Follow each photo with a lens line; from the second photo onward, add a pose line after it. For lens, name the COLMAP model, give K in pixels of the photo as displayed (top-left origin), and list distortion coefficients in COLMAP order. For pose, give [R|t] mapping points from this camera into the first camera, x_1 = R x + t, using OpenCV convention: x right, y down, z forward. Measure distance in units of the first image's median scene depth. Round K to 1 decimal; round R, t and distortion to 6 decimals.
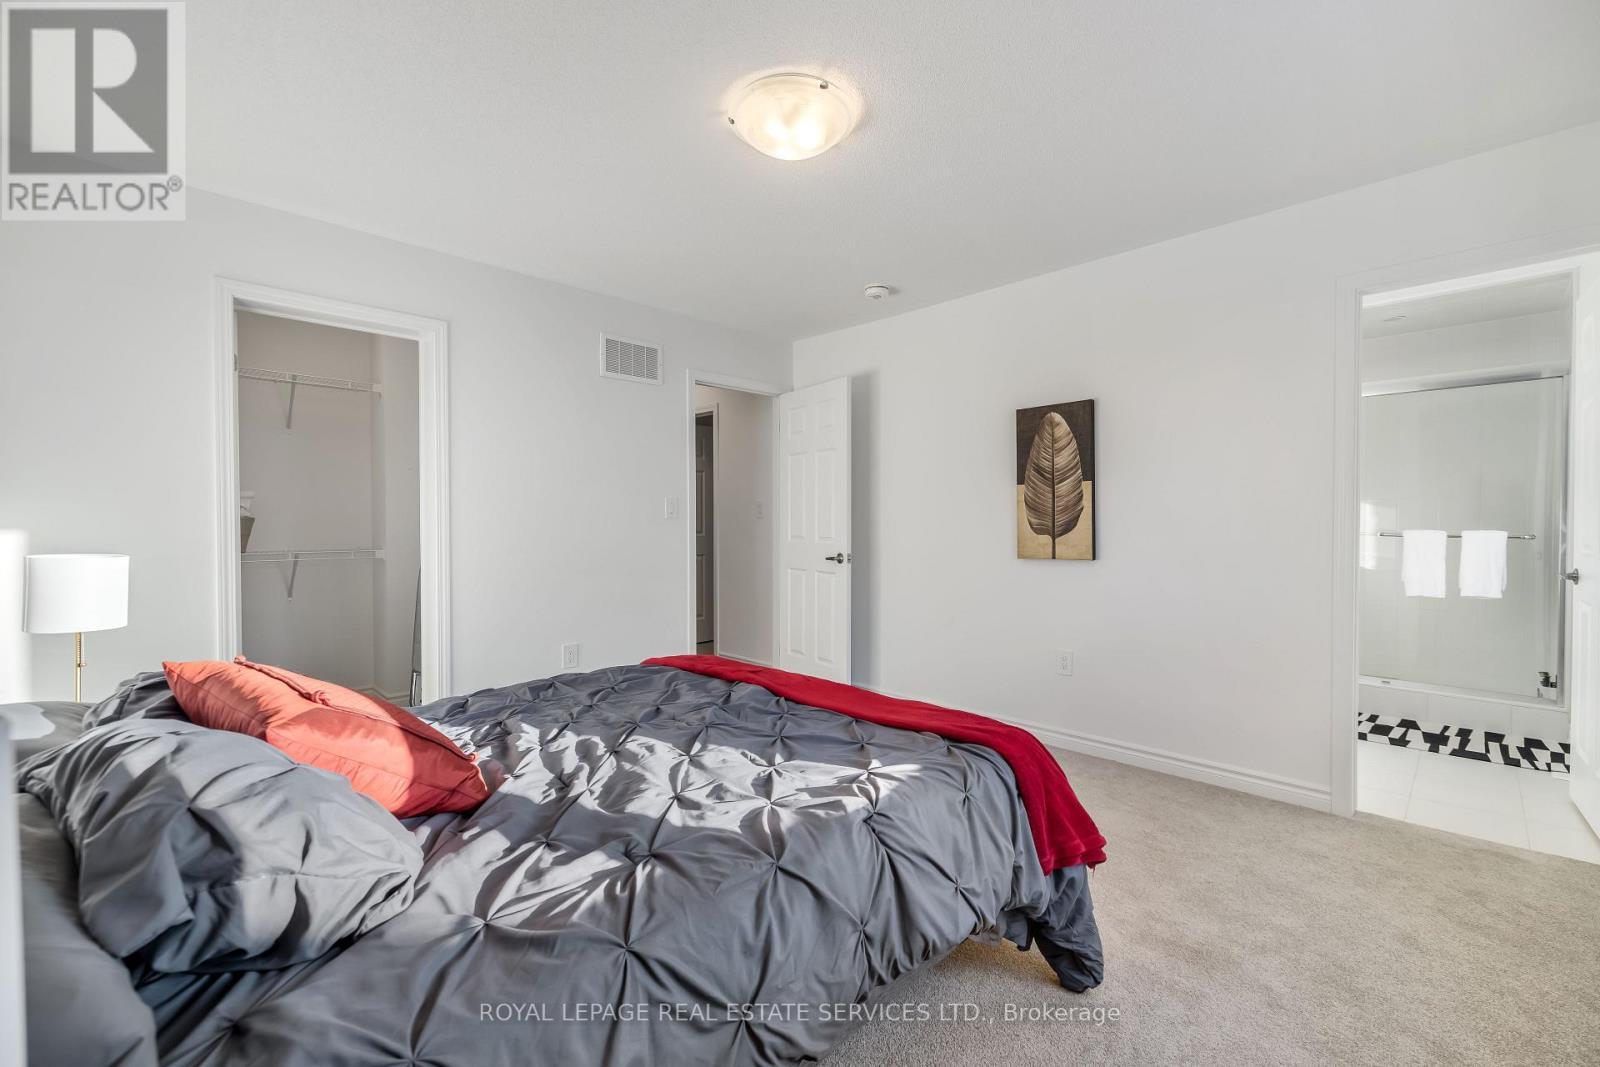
lens RADIAL K [[682.0, 0, 800.0], [0, 682.0, 533.5], [0, 0, 1]] dist [-0.000776, -0.000049]
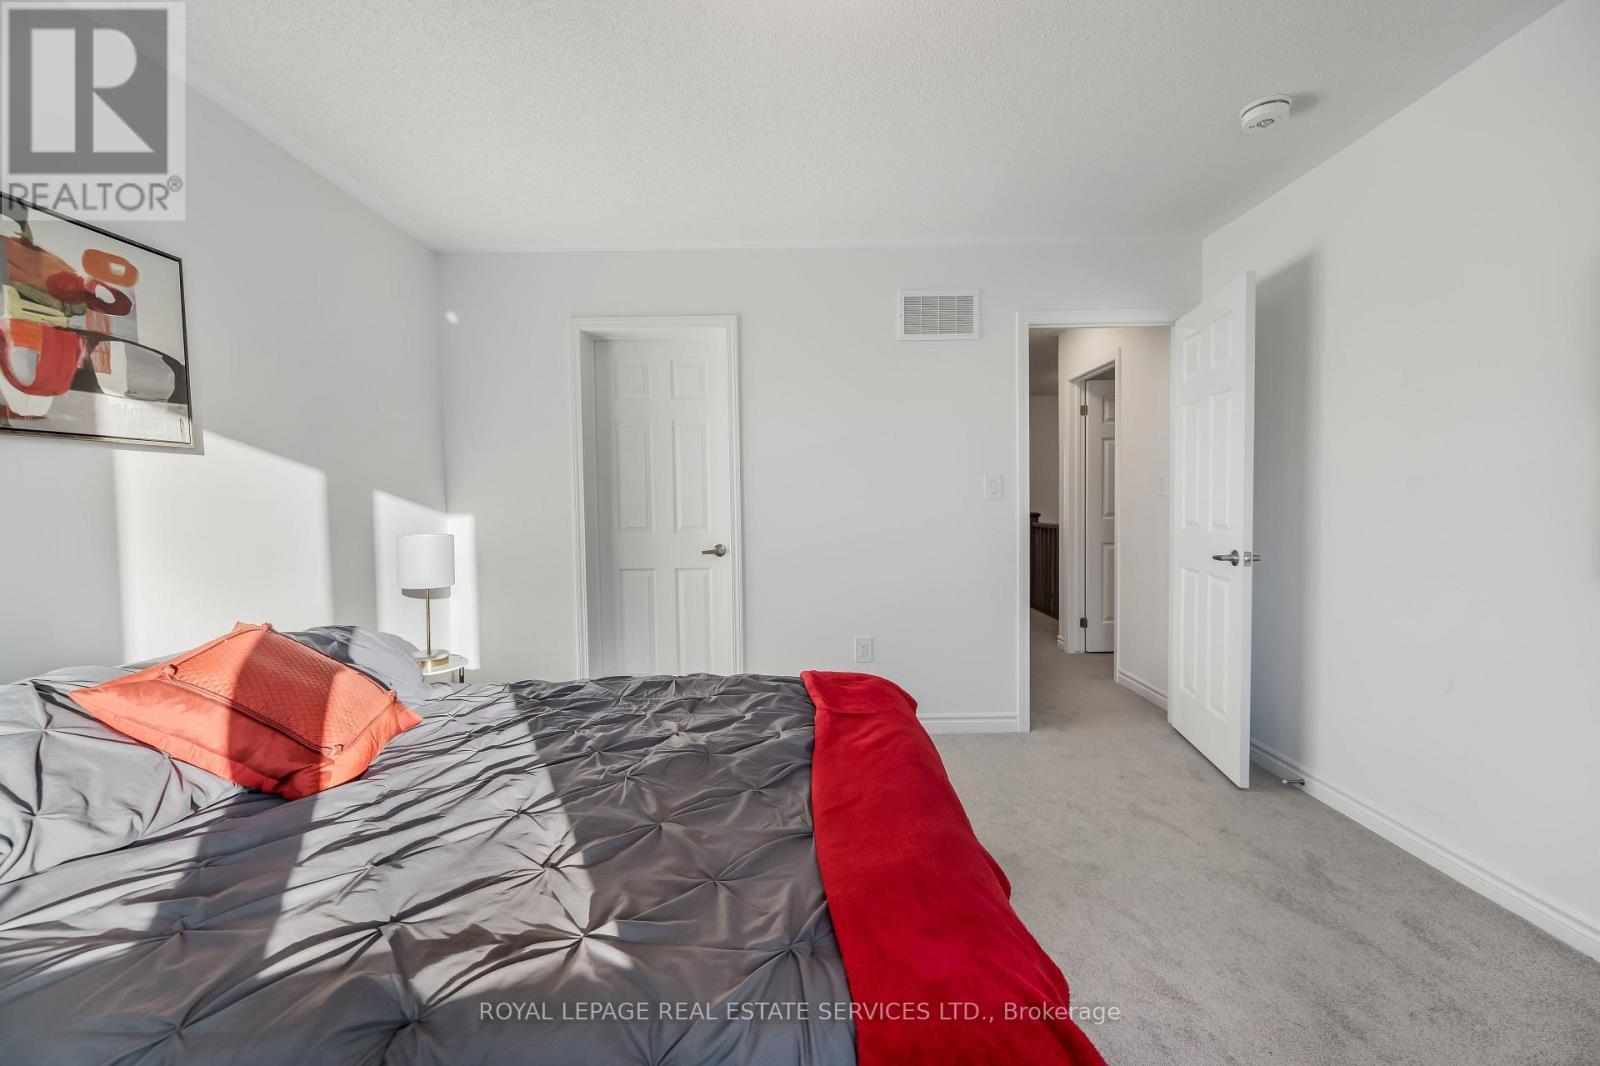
lens RADIAL K [[681.5, 0, 800.0], [0, 681.5, 533.0], [0, 0, 1]] dist [0.004282, 0.000117]
pose [[0.705123, 0.020294, -0.708795, 0.235126], [0.000884, 0.999564, 0.029498, -0.007067], [0.709085, -0.021426, 0.704798, 0.260870]]
